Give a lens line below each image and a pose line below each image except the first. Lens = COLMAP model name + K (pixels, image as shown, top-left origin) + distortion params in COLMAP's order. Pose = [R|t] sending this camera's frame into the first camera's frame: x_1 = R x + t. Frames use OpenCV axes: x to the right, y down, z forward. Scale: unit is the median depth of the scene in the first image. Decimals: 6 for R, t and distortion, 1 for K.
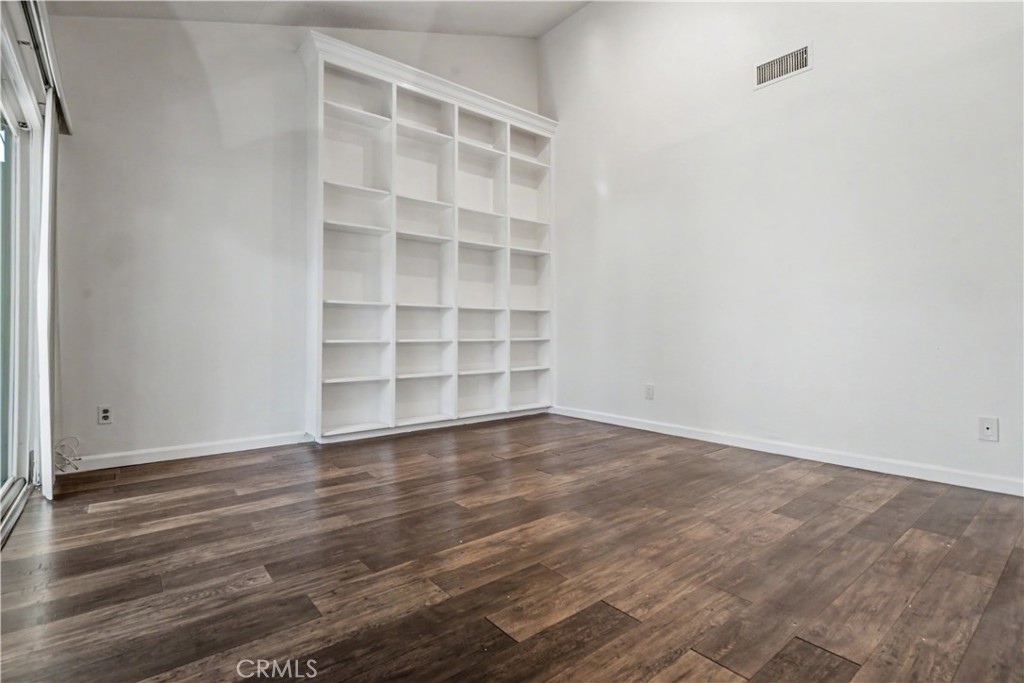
lens RADIAL K [[486.3, 0, 512.0], [0, 486.3, 341.5], [0, 0, 1]] dist [0.000574, 0.000175]
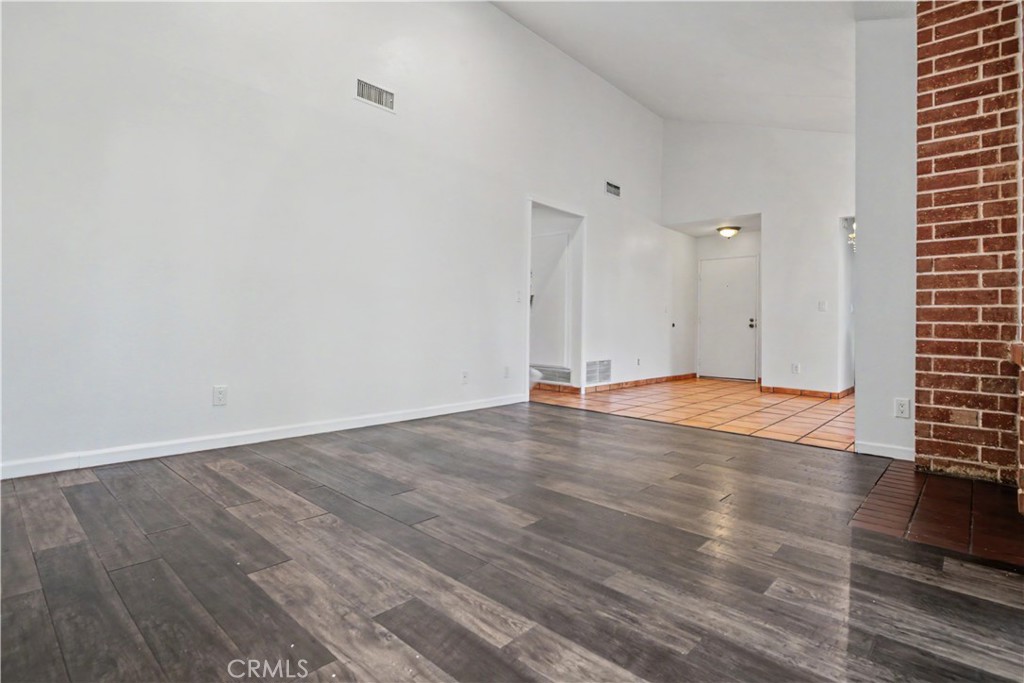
lens RADIAL K [[511.7, 0, 512.0], [0, 511.7, 341.5], [0, 0, 1]] dist [-0.017643, 0.000123]
pose [[-0.143175, -0.026875, 0.989332, -1.374281], [-0.002206, 0.999637, 0.026836, -0.011023], [-0.989695, 0.001659, -0.143182, 1.627471]]
